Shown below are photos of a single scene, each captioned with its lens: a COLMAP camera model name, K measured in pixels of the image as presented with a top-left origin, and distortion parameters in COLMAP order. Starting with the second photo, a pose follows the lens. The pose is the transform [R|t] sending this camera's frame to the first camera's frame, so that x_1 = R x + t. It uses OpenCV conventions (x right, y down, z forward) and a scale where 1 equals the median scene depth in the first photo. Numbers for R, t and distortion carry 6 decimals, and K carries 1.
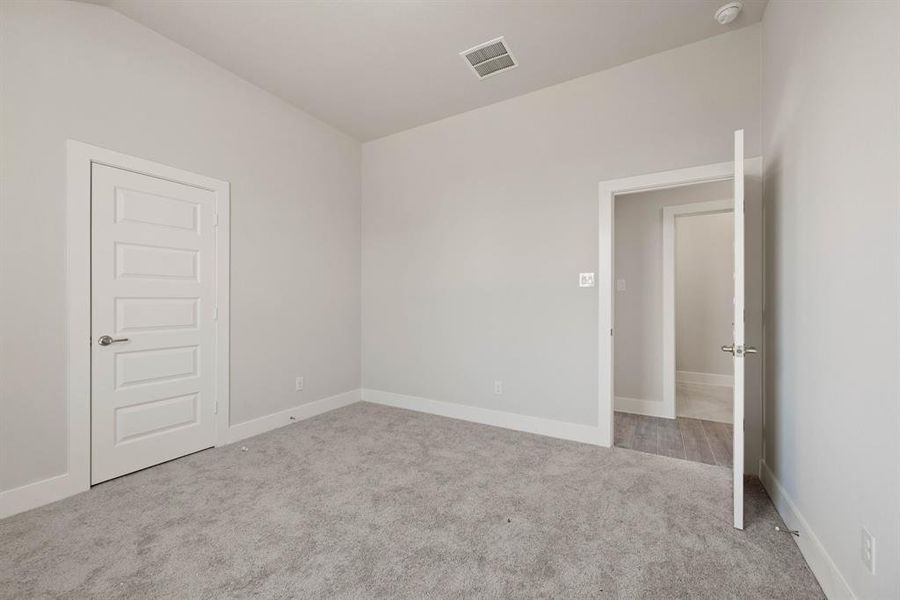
lens RADIAL K [[375.1, 0, 453.3], [0, 375.1, 297.1], [0, 0, 1]] dist [-0.003544, -0.000399]
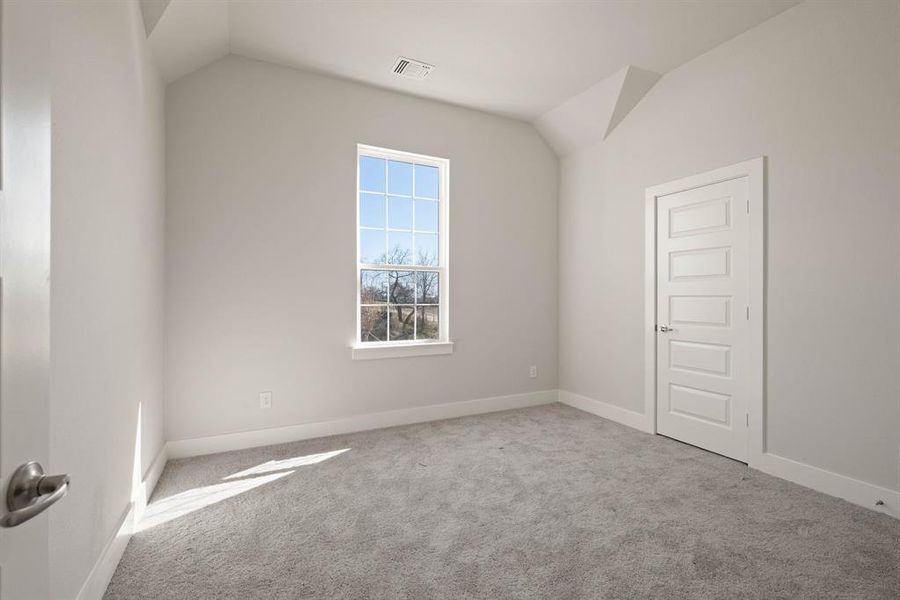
lens RADIAL K [[391.4, 0, 450.9], [0, 391.4, 301.9], [0, 0, 1]] dist [-0.001209, -0.000514]
pose [[-0.544332, 0.005702, -0.838850, 0.552656], [-0.002766, 0.999959, 0.008592, 0.010460], [0.838865, 0.006998, -0.544294, 0.979278]]
